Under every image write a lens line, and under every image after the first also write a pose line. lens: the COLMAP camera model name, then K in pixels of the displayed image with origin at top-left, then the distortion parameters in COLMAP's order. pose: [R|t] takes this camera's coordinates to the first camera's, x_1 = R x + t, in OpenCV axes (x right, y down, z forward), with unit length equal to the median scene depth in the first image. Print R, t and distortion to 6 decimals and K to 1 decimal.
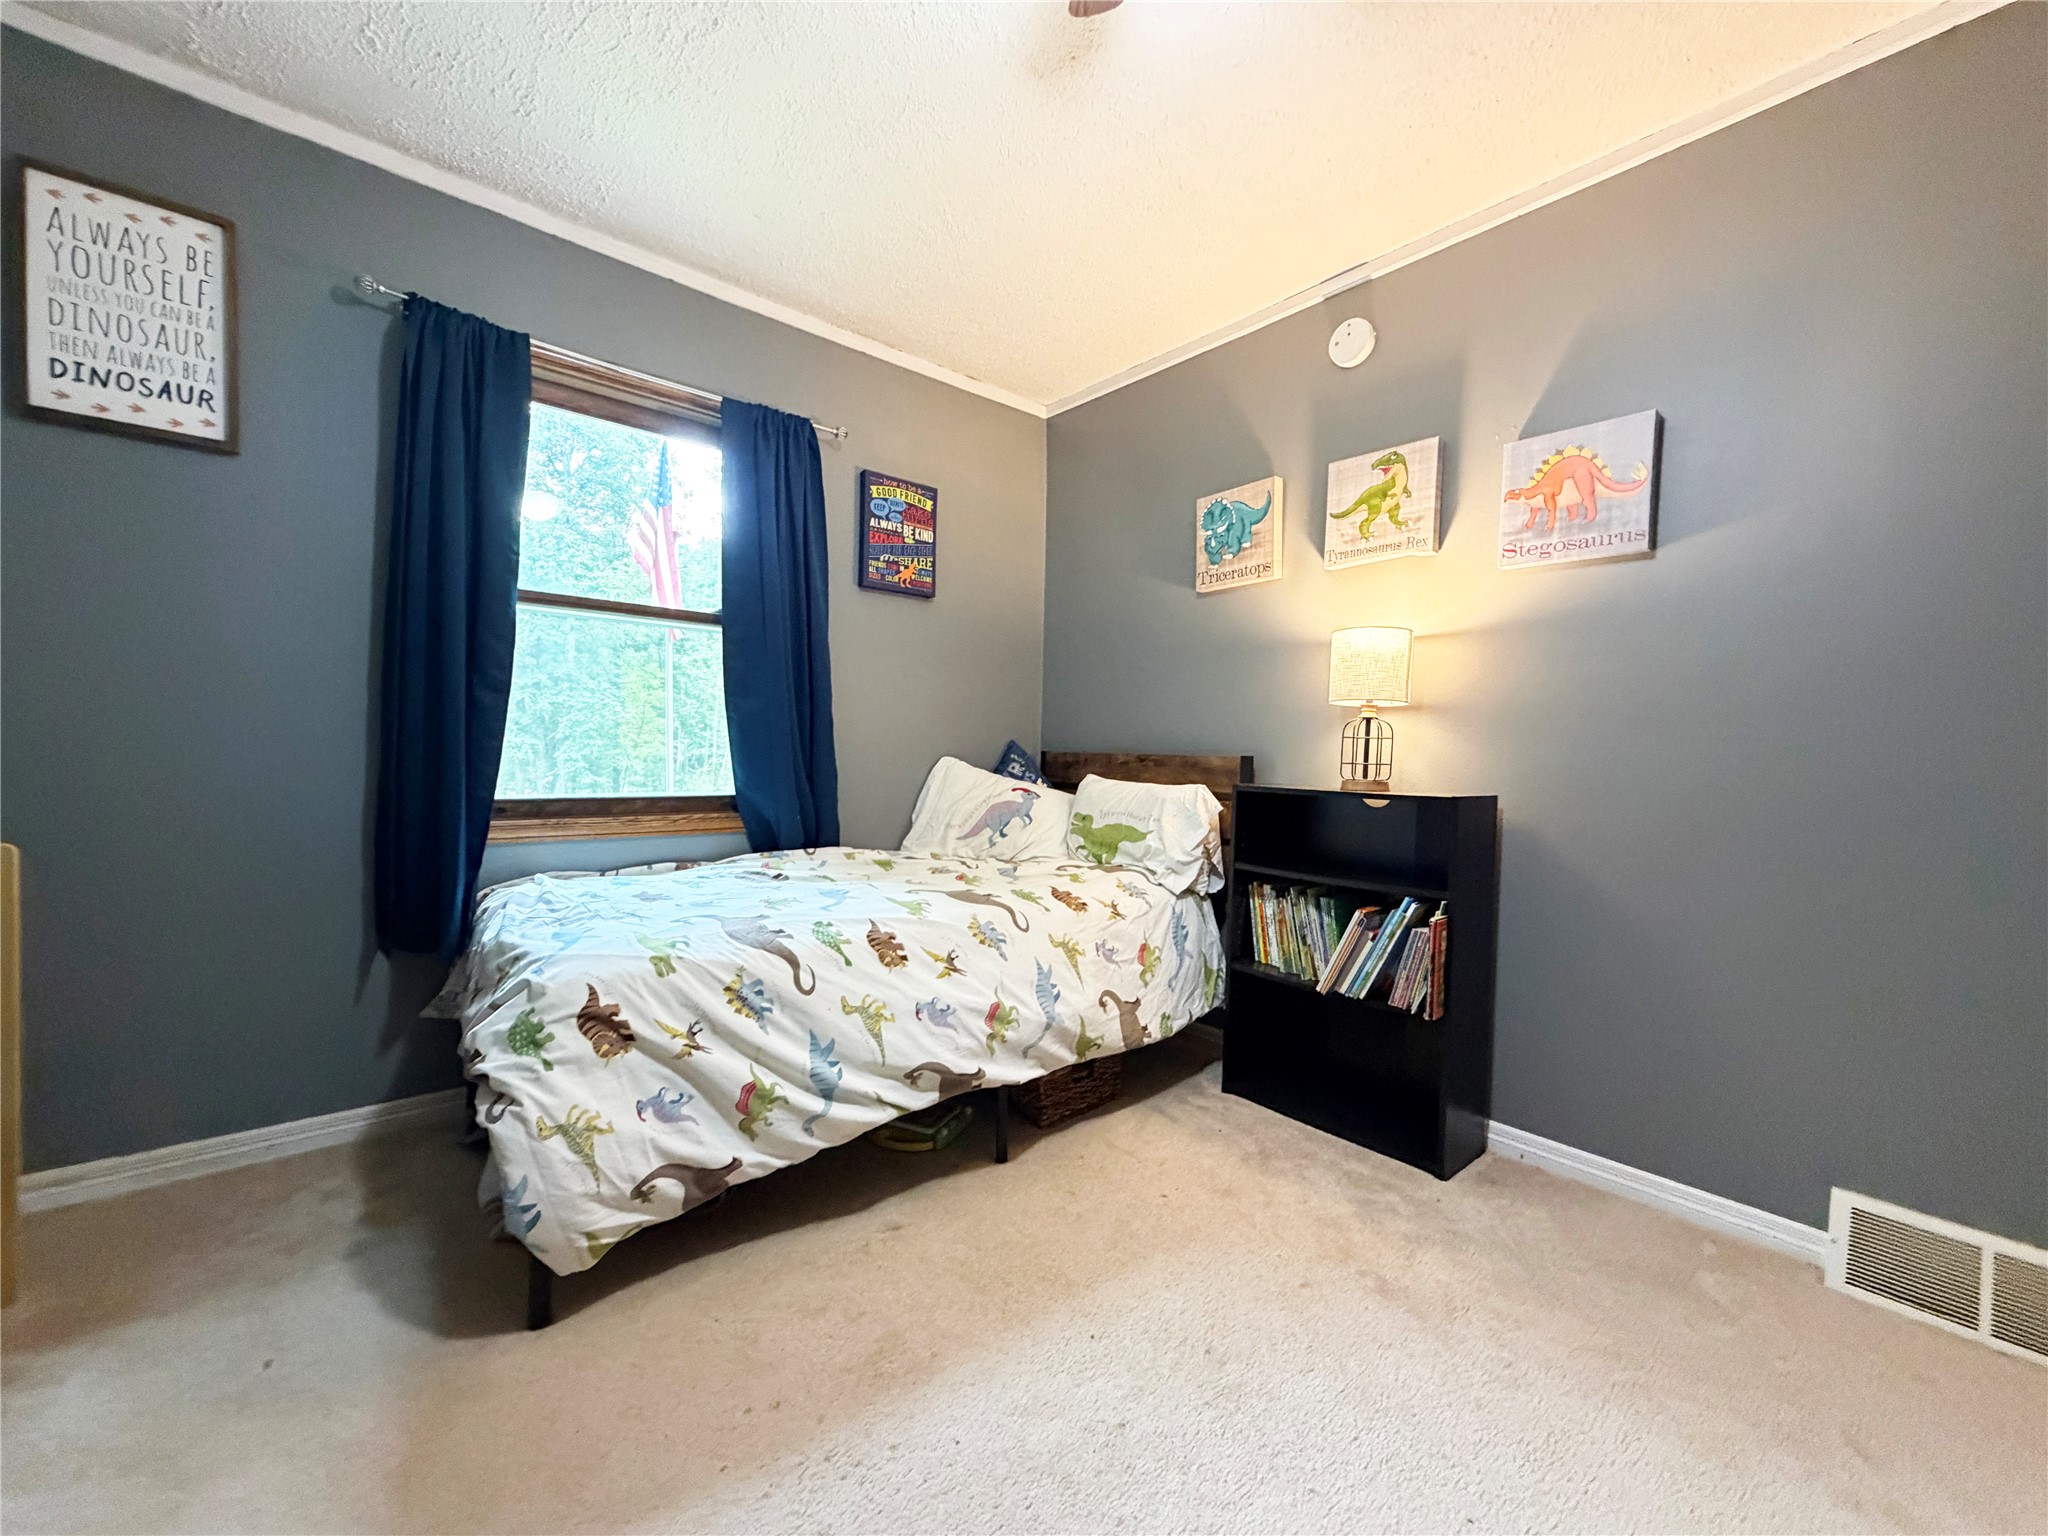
lens RADIAL K [[814.9, 0, 1024.0], [0, 814.9, 768.0], [0, 0, 1]] dist [-0.000078, 0.000083]
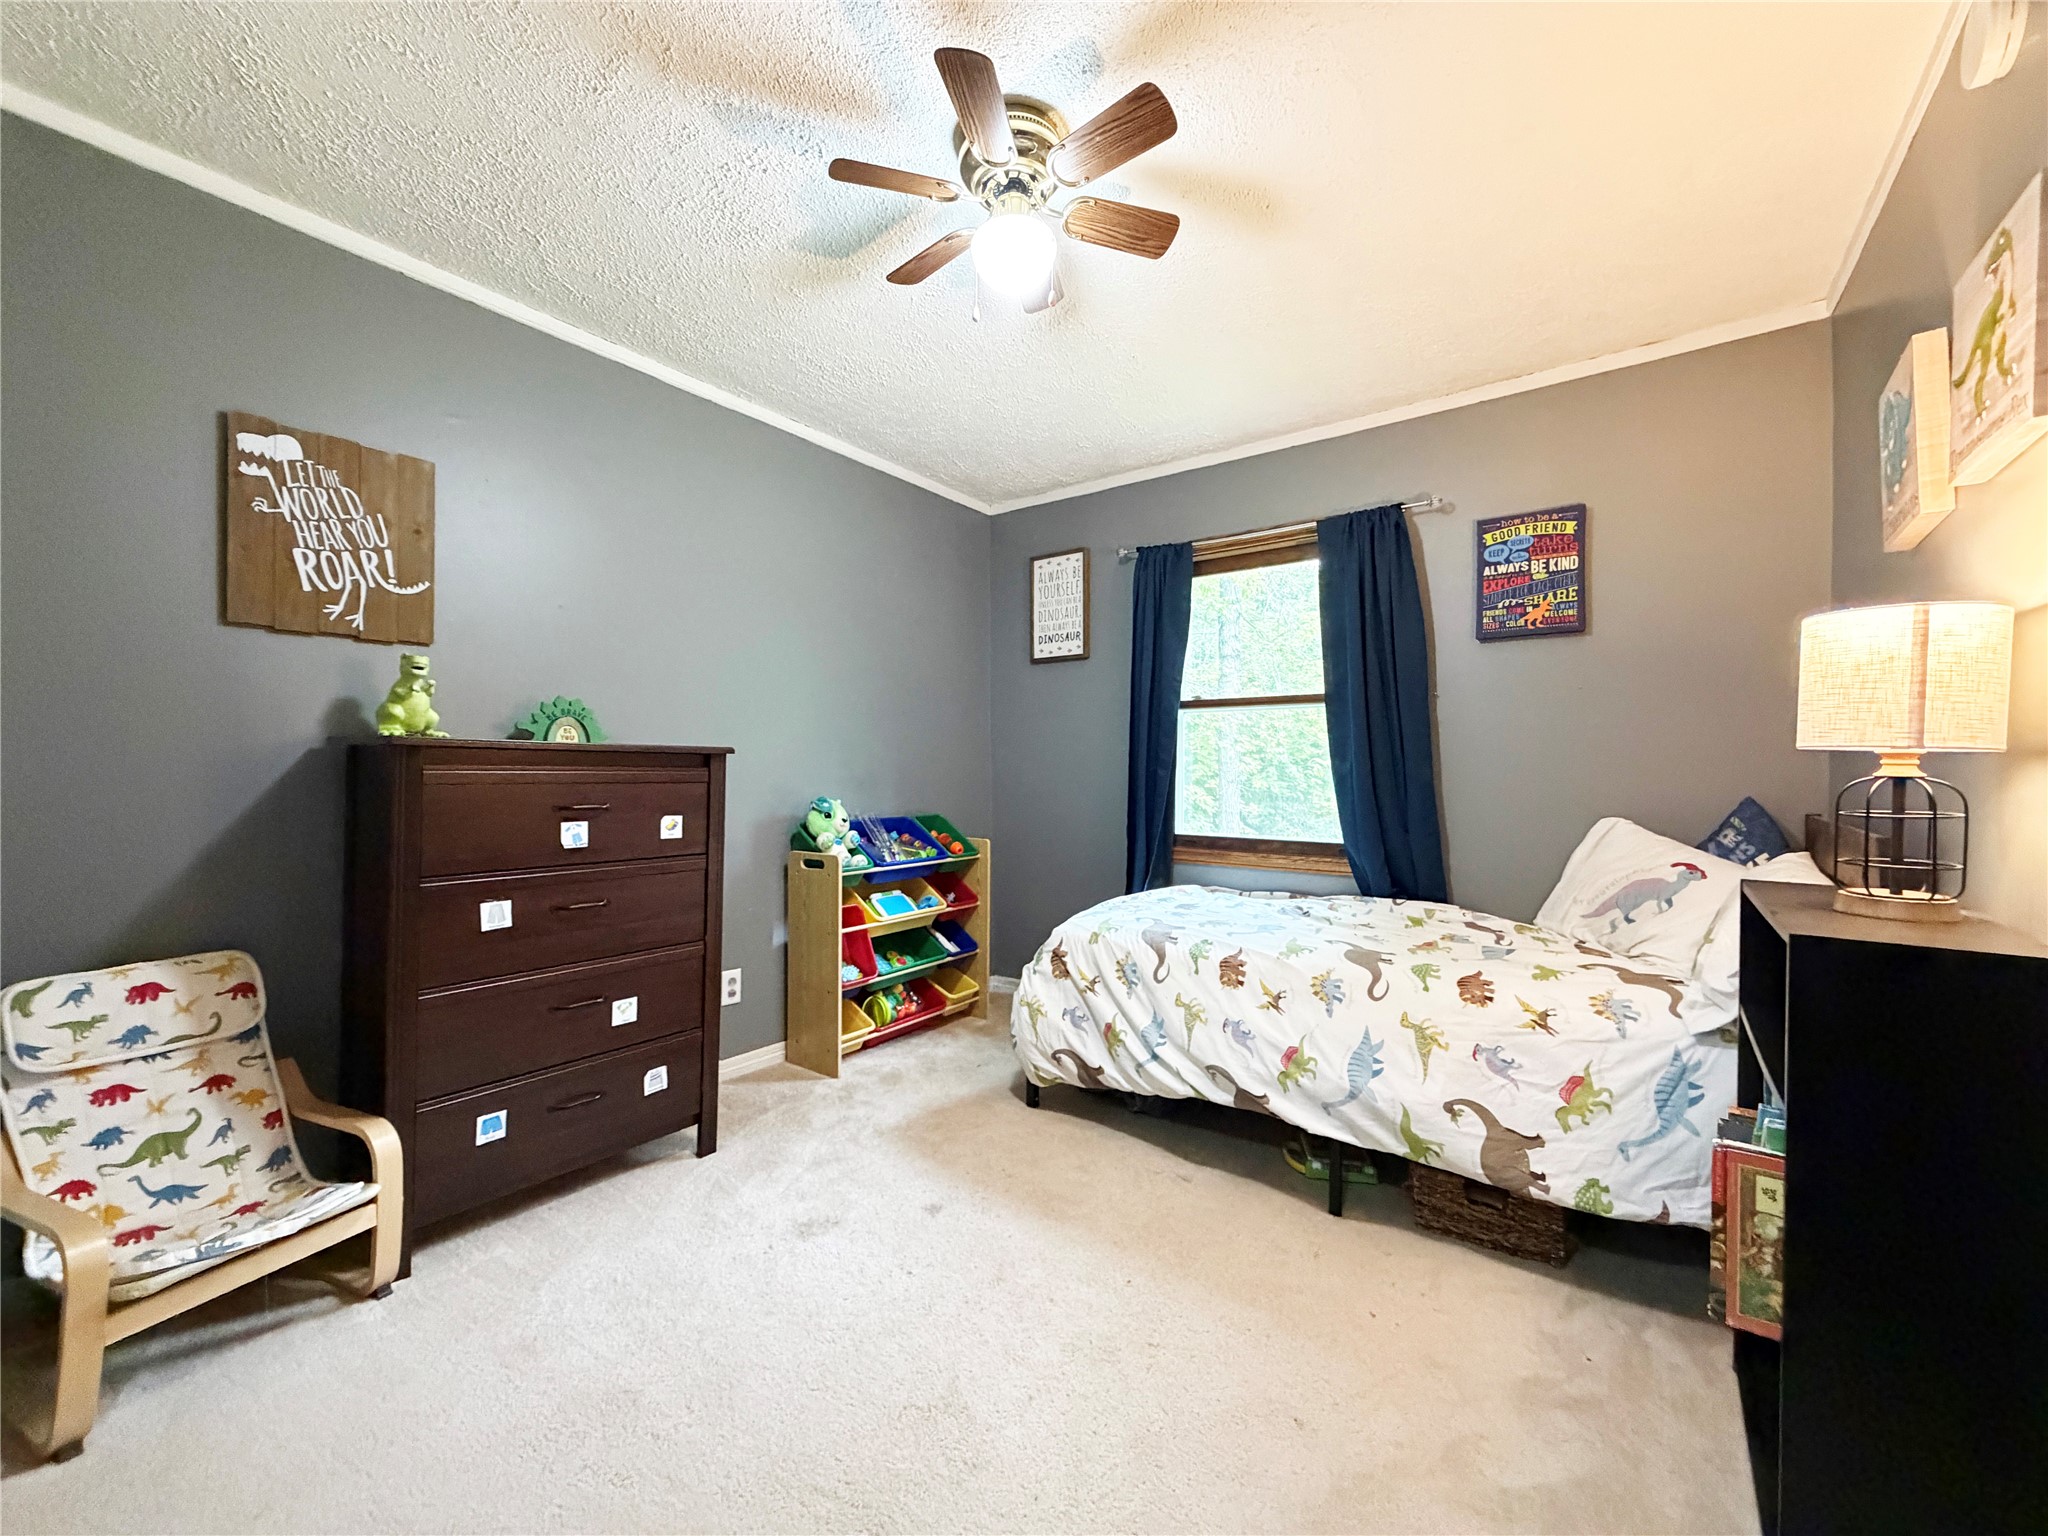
lens RADIAL K [[814.9, 0, 1024.0], [0, 814.9, 768.0], [0, 0, 1]] dist [-0.000078, 0.000083]
pose [[0.214137, -0.022253, -0.976550, 0.863597], [-0.019866, 0.999434, -0.027131, -0.043882], [0.976602, 0.025209, 0.213574, 0.361087]]
